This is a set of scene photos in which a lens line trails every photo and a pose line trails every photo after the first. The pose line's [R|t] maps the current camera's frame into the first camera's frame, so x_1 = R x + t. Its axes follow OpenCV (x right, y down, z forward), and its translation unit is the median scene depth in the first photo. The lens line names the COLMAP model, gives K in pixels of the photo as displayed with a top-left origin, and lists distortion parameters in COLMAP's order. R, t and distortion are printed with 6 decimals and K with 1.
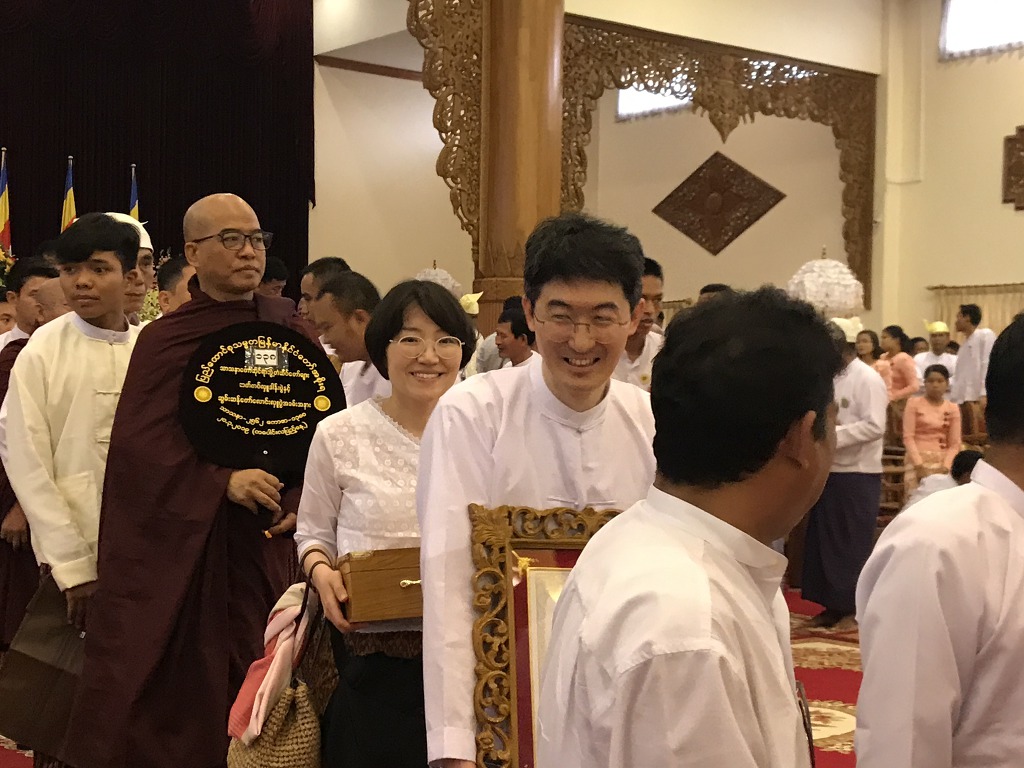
lens RADIAL K [[1722.0, 0, 515.3], [0, 1722.0, 390.7], [0, 0, 1]] dist [0.085308, 0.000000]
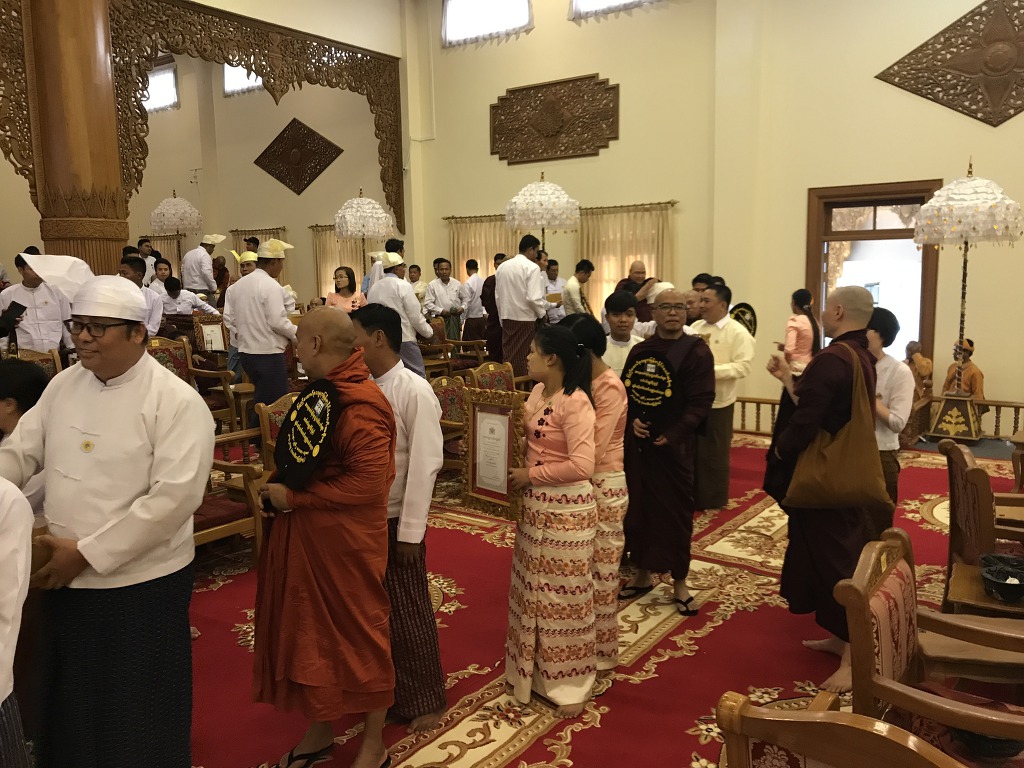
lens RADIAL K [[860.4, 0, 516.1], [0, 860.4, 376.6], [0, 0, 1]] dist [0.009604, -0.016860]
pose [[0.961714, -0.066199, 0.265940, 0.104992], [0.031038, 0.990454, 0.134306, -0.024800], [-0.272292, -0.120910, 0.954588, 0.316398]]
